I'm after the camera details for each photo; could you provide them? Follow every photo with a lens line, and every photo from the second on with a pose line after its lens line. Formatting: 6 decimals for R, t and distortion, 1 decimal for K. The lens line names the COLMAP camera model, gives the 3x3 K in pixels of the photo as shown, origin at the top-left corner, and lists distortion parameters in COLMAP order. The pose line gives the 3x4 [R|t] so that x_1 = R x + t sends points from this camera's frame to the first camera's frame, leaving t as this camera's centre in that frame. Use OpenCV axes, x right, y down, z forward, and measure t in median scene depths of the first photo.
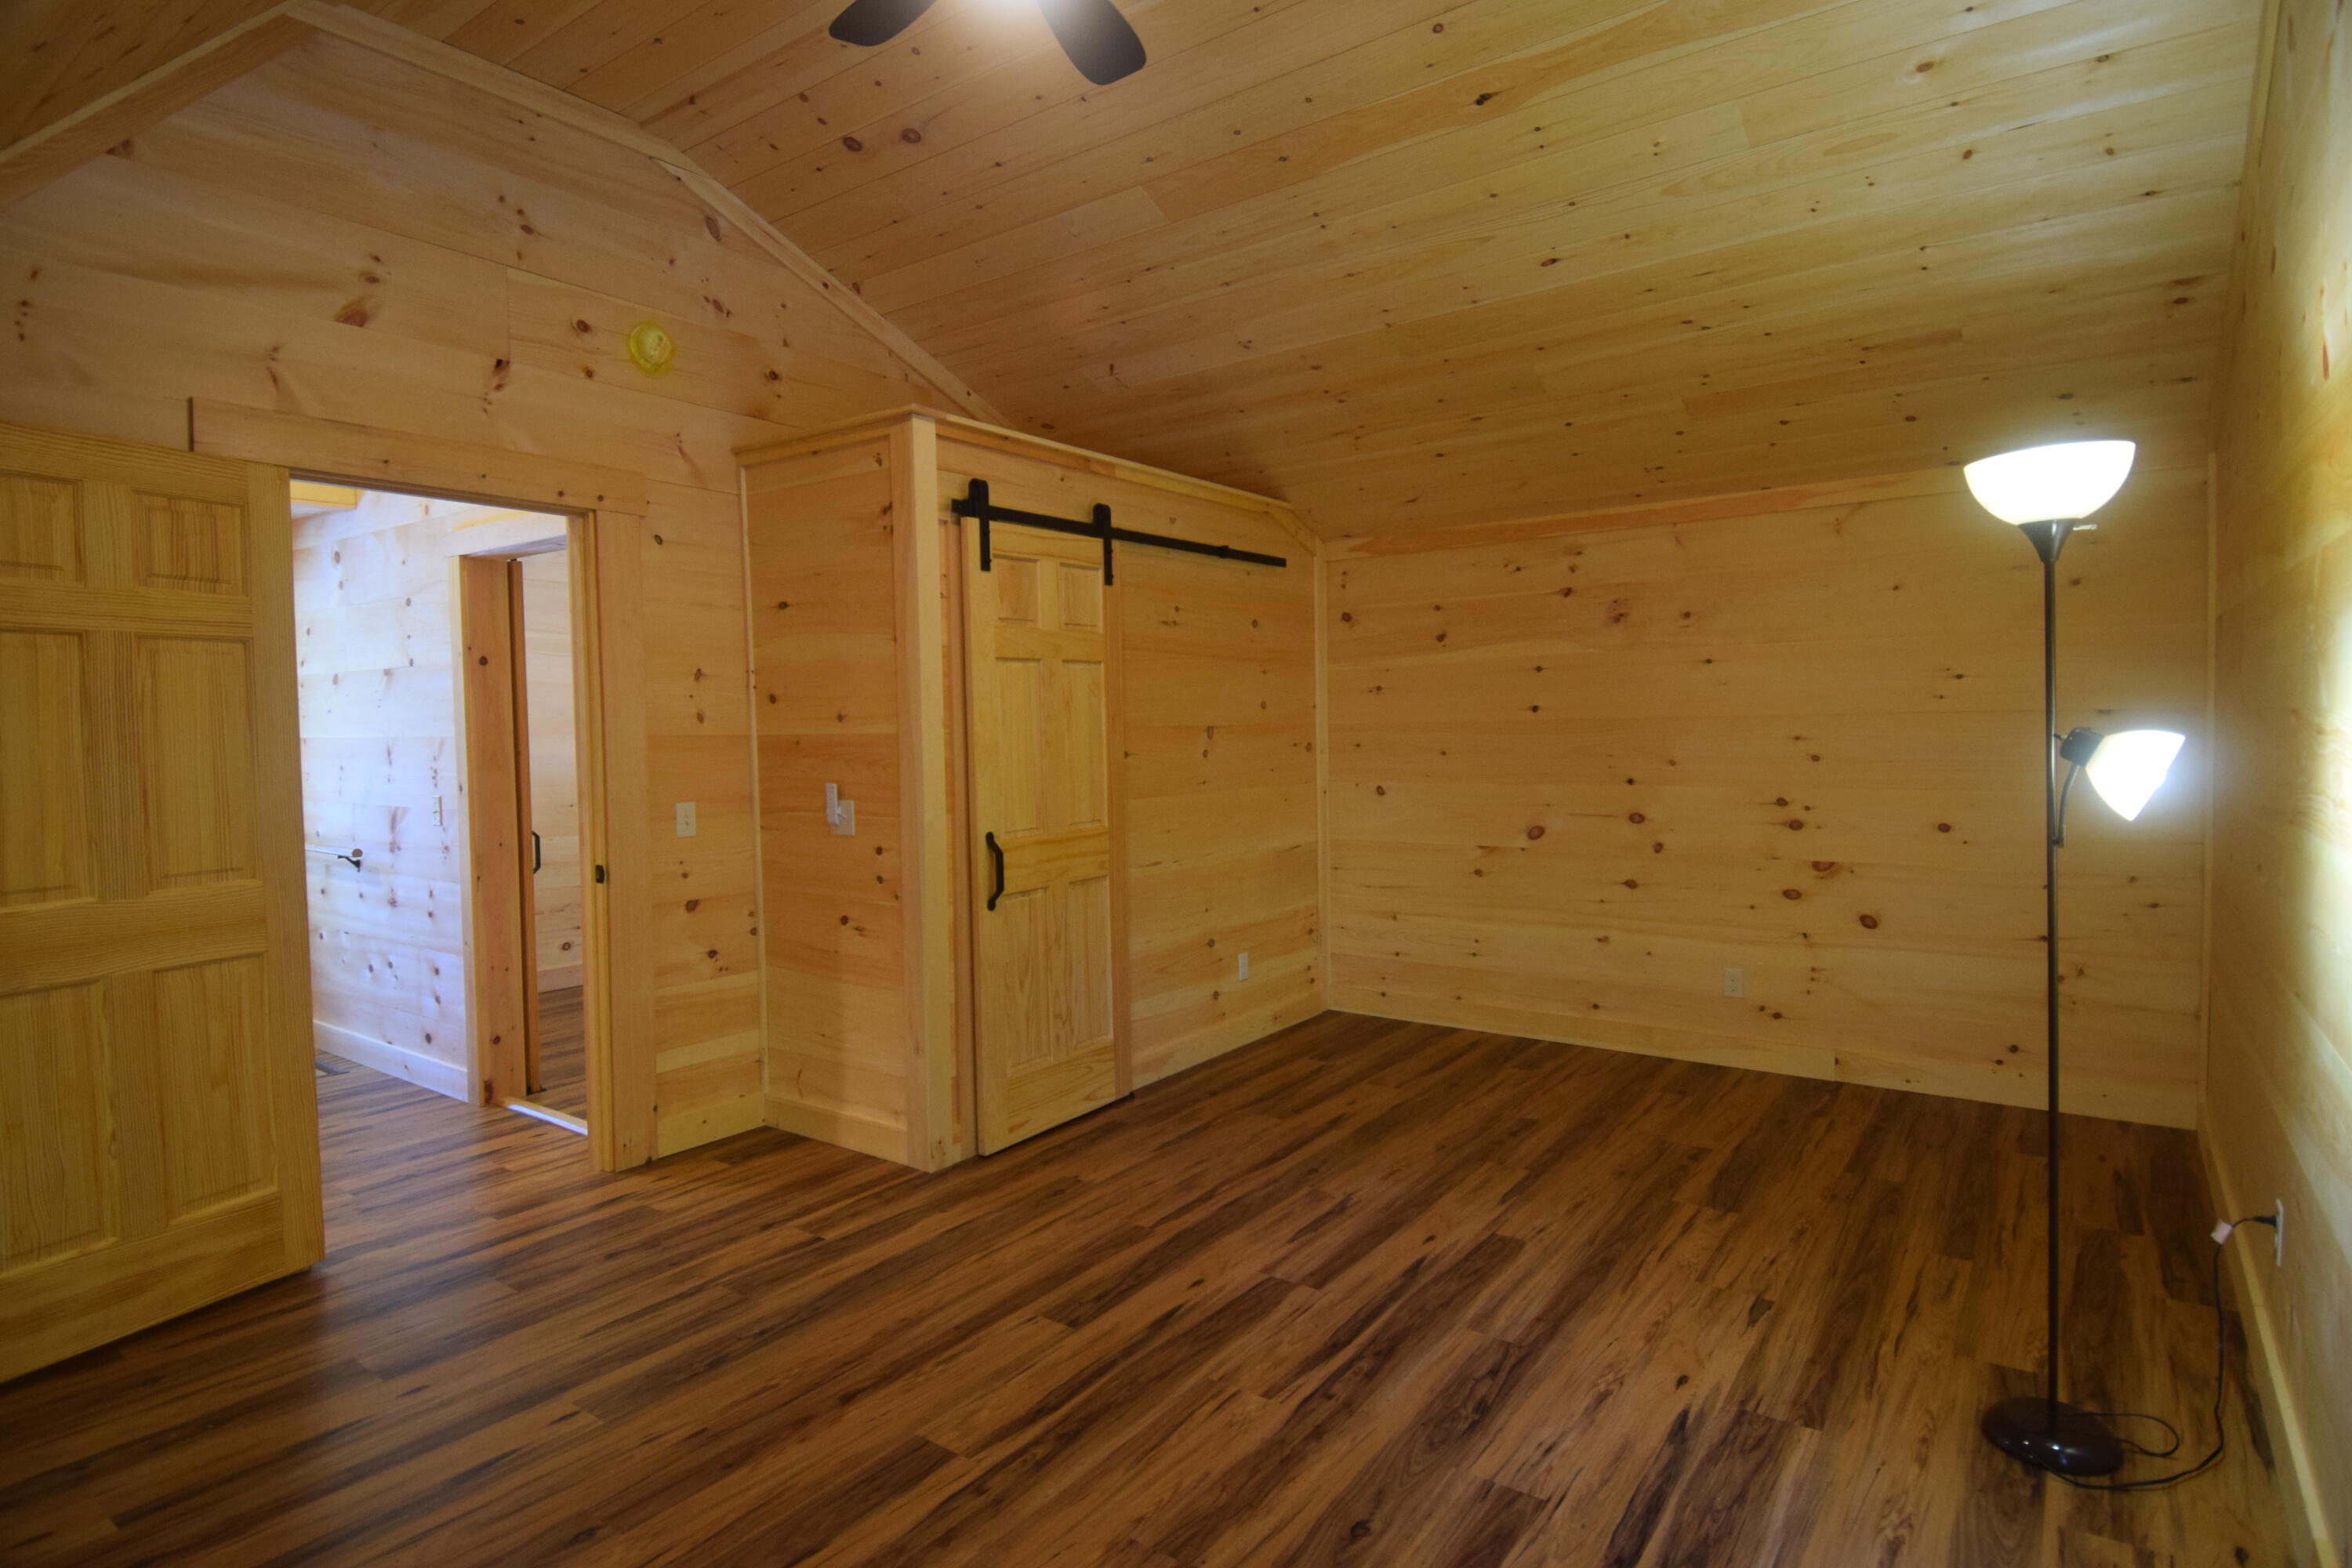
lens RADIAL K [[1217.3, 0, 1183.7], [0, 1217.3, 772.4], [0, 0, 1]] dist [0.041680, -0.046690]
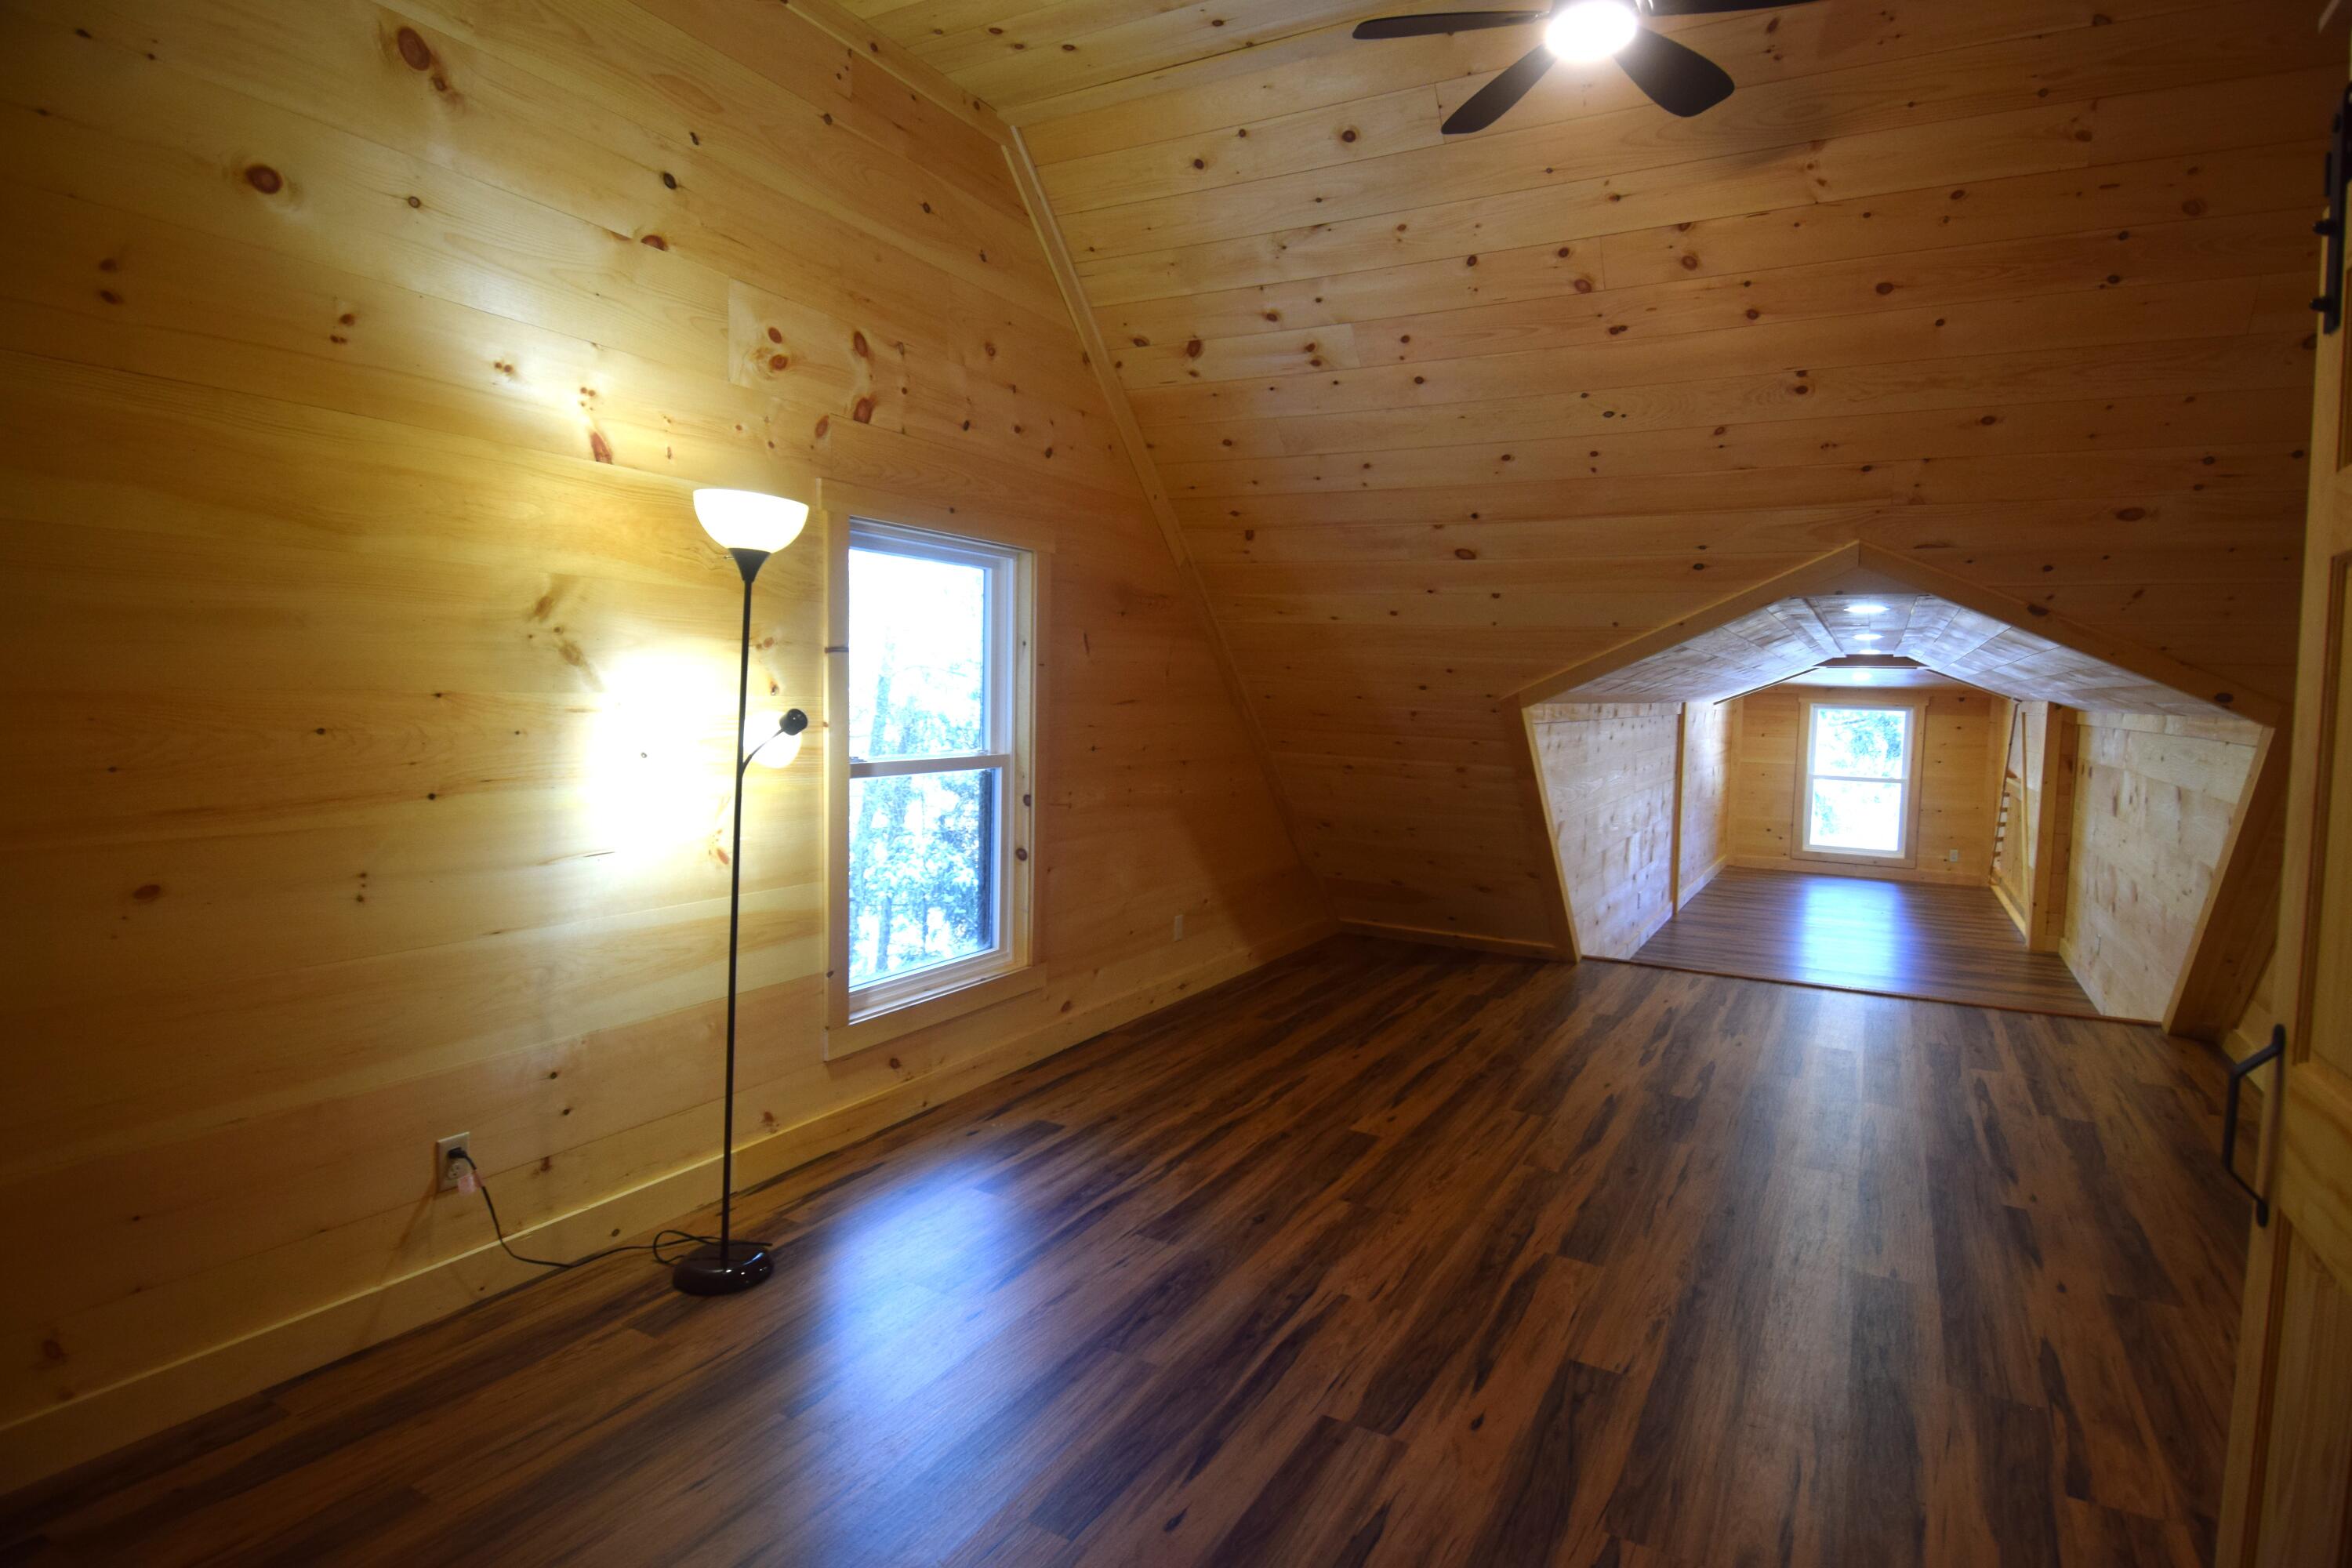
lens RADIAL K [[1217.3, 0, 1182.8], [0, 1217.3, 775.4], [0, 0, 1]] dist [0.041680, -0.046690]
pose [[-0.993482, -0.000269, -0.113987, 0.238523], [-0.012792, 0.993943, 0.109146, -0.069534], [0.113267, 0.109893, -0.987469, 1.406970]]
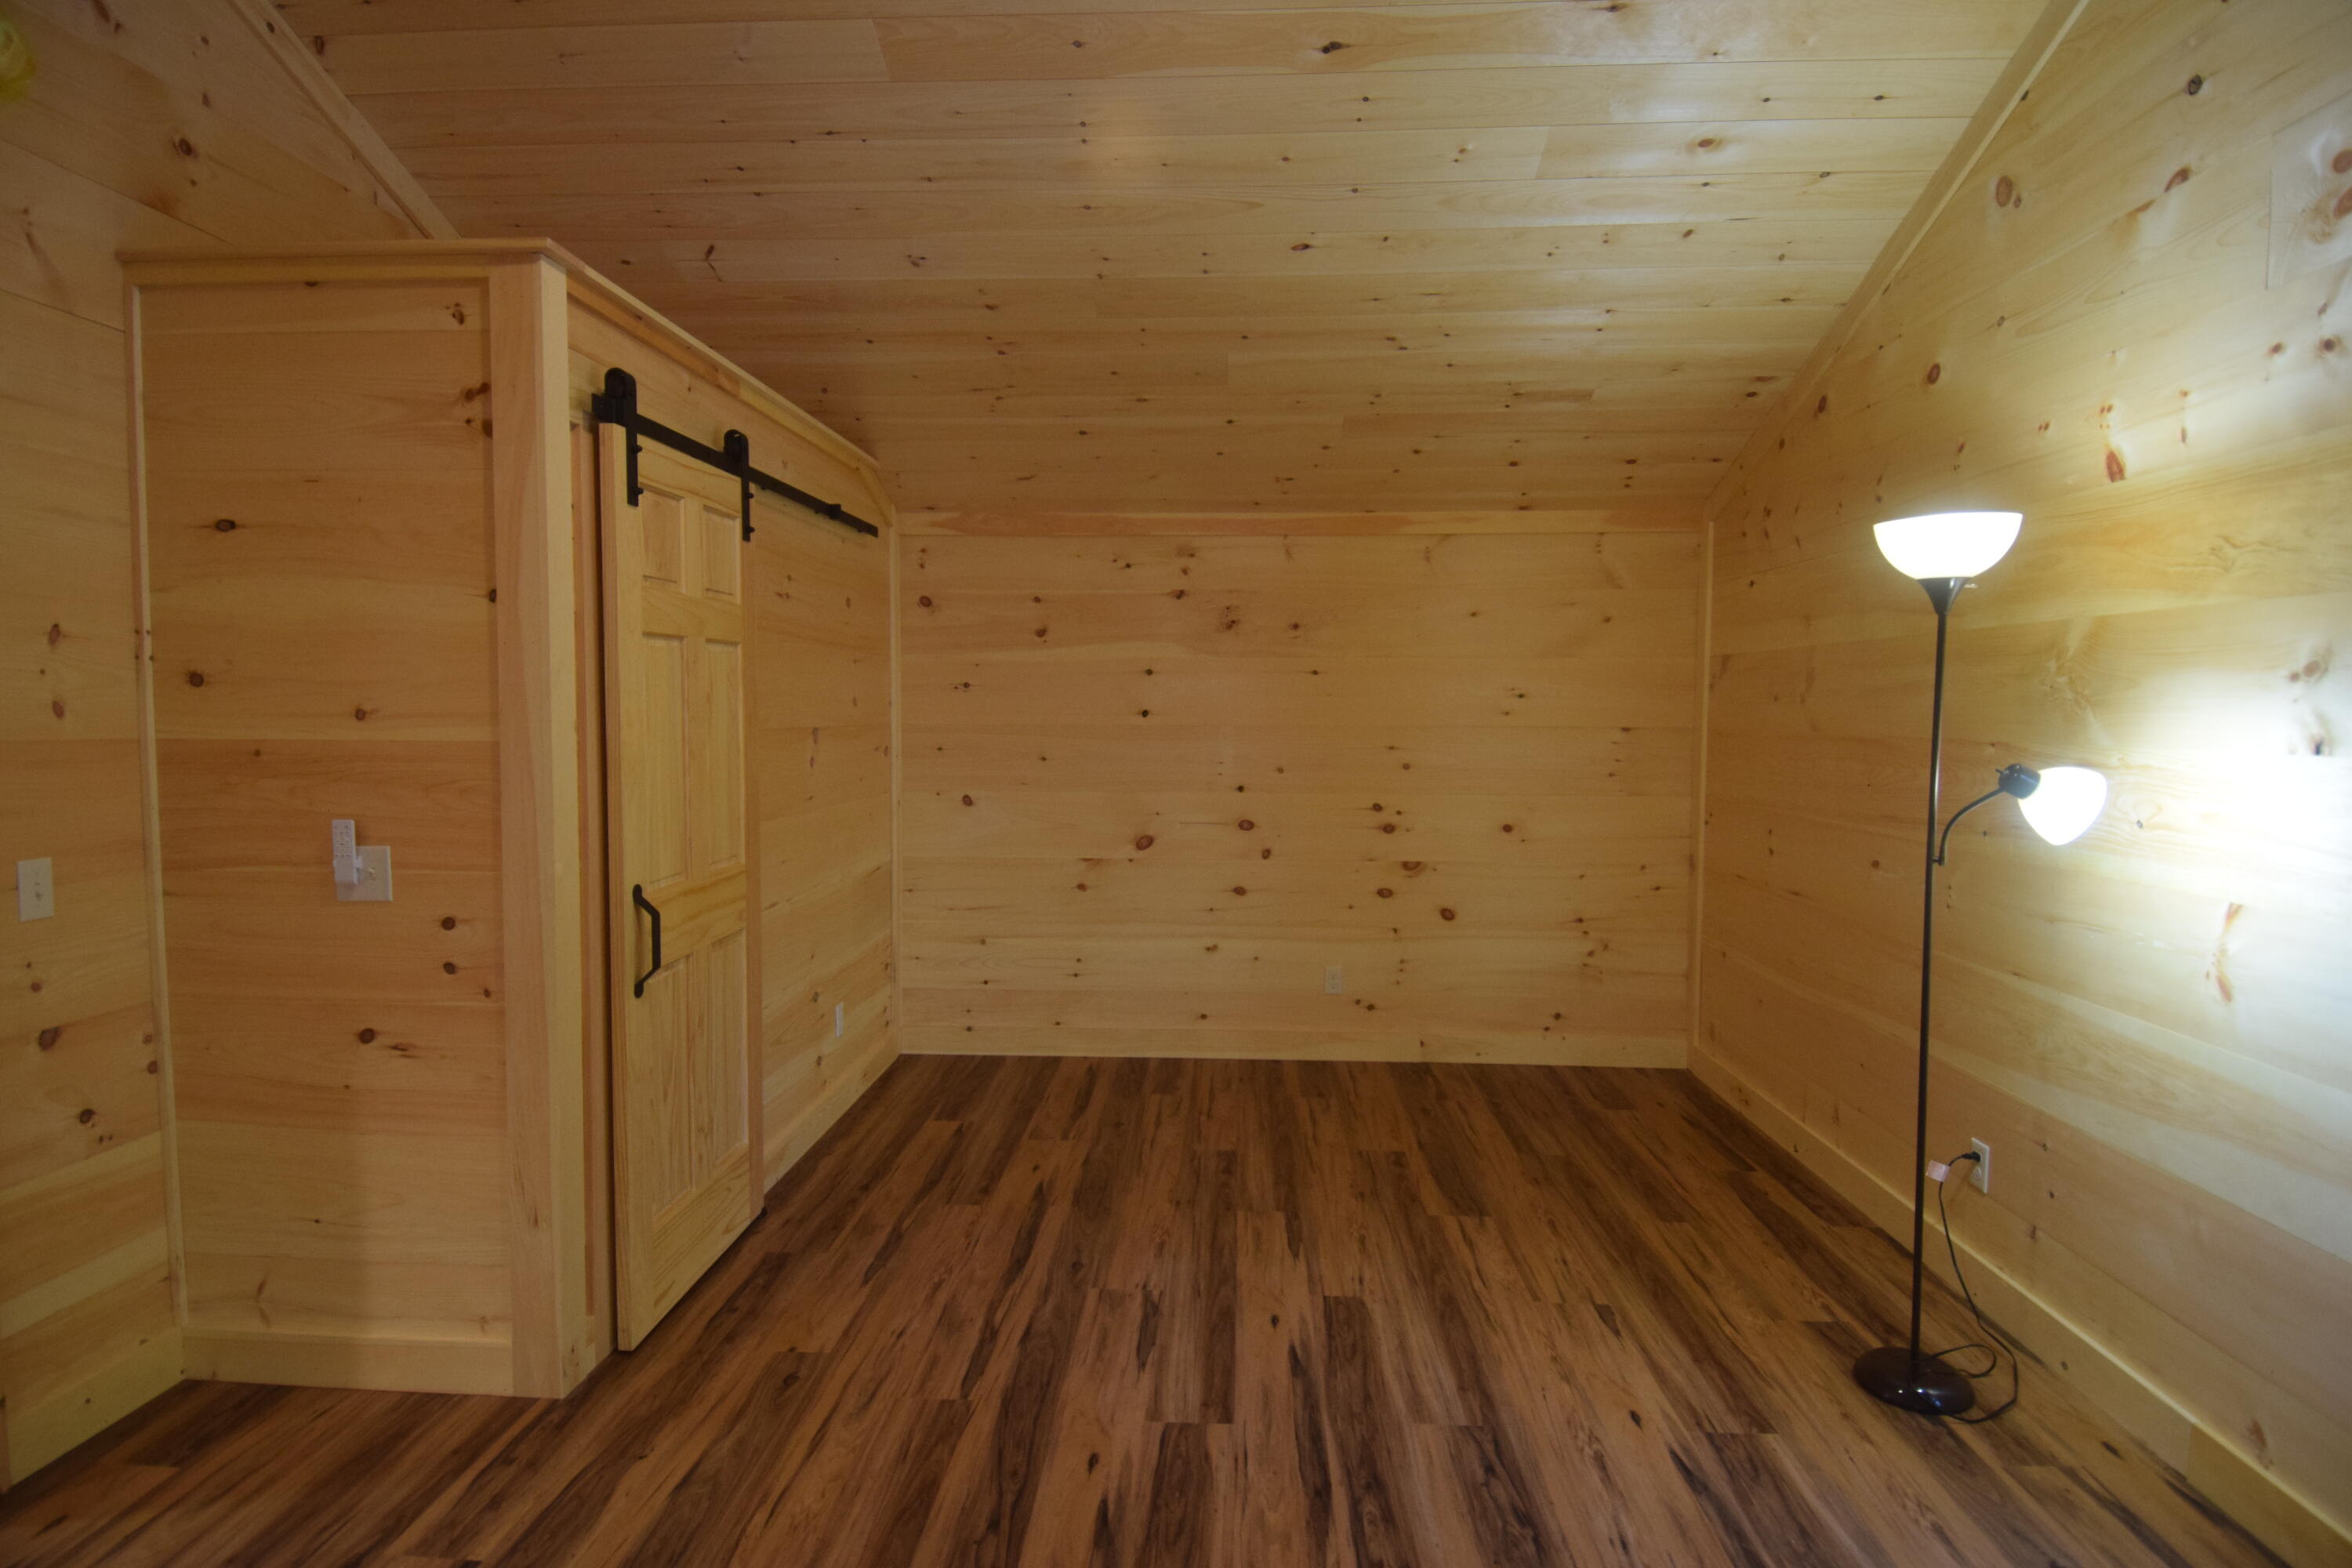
lens RADIAL K [[1217.3, 0, 1184.2], [0, 1217.3, 772.8], [0, 0, 1]] dist [0.041680, -0.046690]
pose [[0.835202, -0.007266, 0.549895, -0.299836], [0.001121, 0.999933, 0.011510, -0.023430], [-0.549942, -0.008997, 0.835155, 0.262812]]
